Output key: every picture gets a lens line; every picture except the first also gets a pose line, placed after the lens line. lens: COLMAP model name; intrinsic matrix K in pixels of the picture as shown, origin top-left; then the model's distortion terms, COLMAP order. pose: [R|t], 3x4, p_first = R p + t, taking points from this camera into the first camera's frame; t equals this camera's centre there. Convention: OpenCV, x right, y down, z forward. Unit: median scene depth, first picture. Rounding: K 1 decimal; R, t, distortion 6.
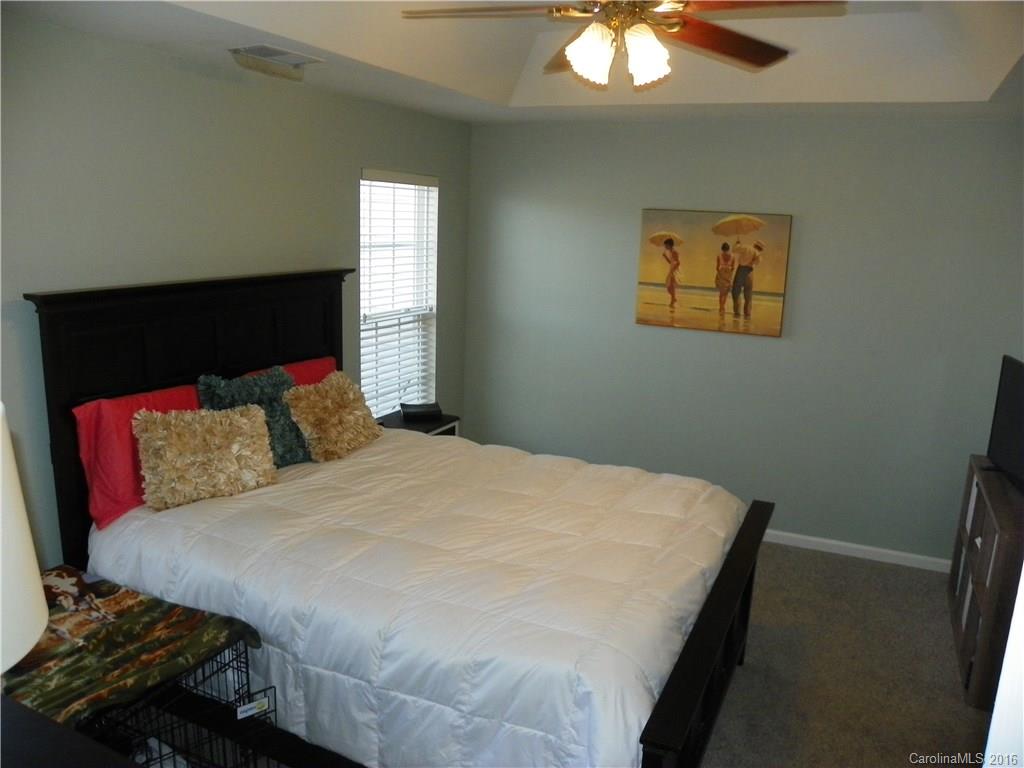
lens RADIAL K [[767.6, 0, 510.1], [0, 767.6, 382.3], [0, 0, 1]] dist [-0.138135, 0.050359]
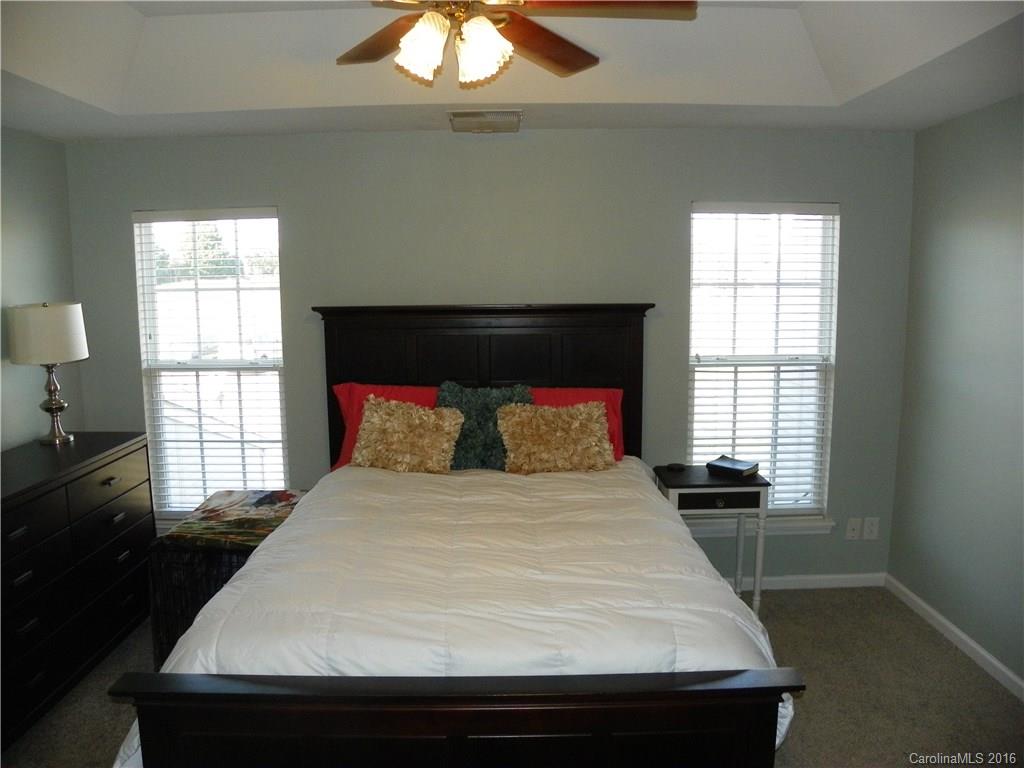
lens RADIAL K [[767.6, 0, 510.6], [0, 767.6, 381.3], [0, 0, 1]] dist [-0.138135, 0.050359]
pose [[0.426979, 0.086417, -0.900123, 0.791252], [-0.162458, 0.986557, 0.017652, -0.048927], [0.889548, 0.138695, 0.435278, 0.540403]]
